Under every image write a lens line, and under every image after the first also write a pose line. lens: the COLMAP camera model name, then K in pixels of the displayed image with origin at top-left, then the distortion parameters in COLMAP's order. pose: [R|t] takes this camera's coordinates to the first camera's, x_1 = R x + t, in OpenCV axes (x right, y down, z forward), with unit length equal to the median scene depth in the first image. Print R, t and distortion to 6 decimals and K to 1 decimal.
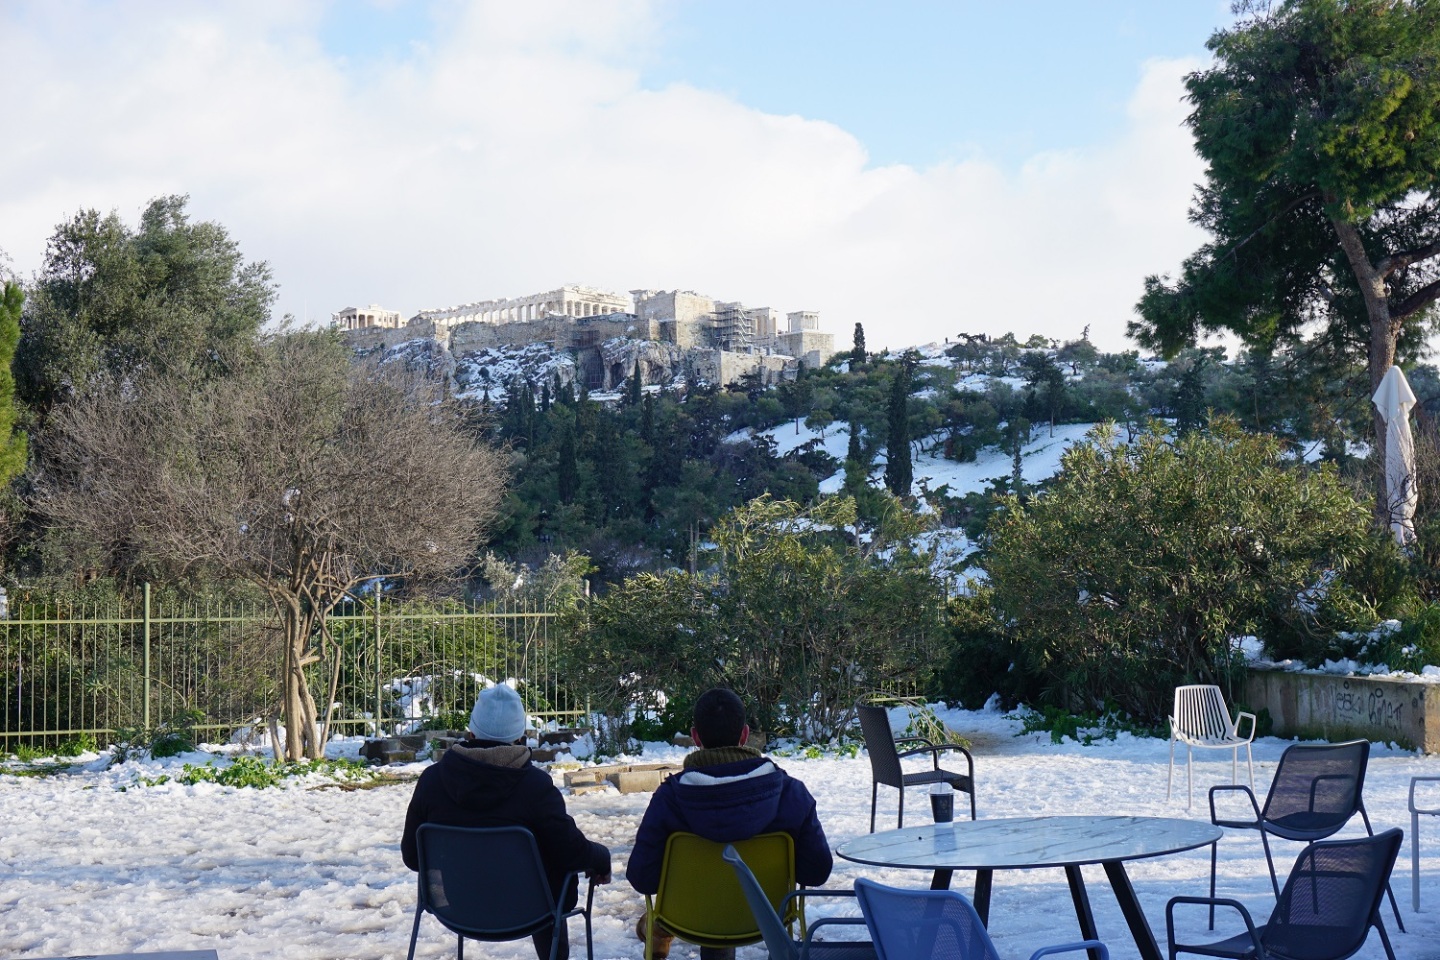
lens RADIAL K [[2098.2, 0, 720.0], [0, 2098.2, 480.0], [0, 0, 1]] dist [0.005757, 0.008282]
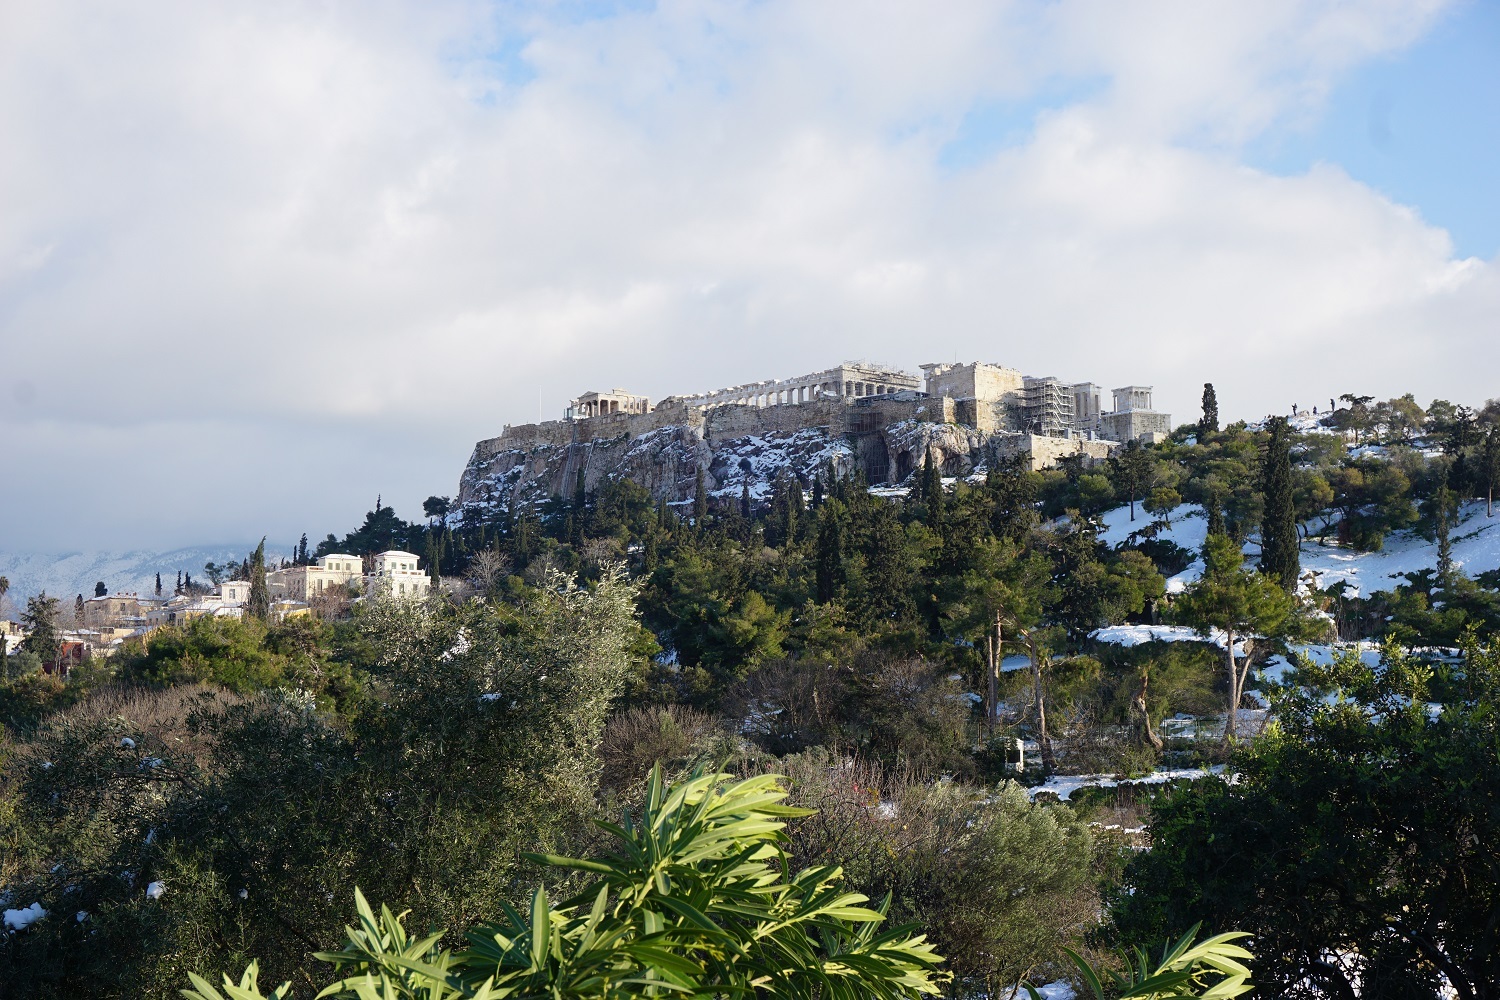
lens RADIAL K [[2185.6, 0, 750.0], [0, 2185.6, 500.0], [0, 0, 1]] dist [0.005757, 0.008282]
pose [[0.991769, -0.006937, -0.127850, 0.000475], [0.000029, 0.998543, -0.053959, 0.009775], [0.128038, 0.053512, 0.990325, 0.142211]]
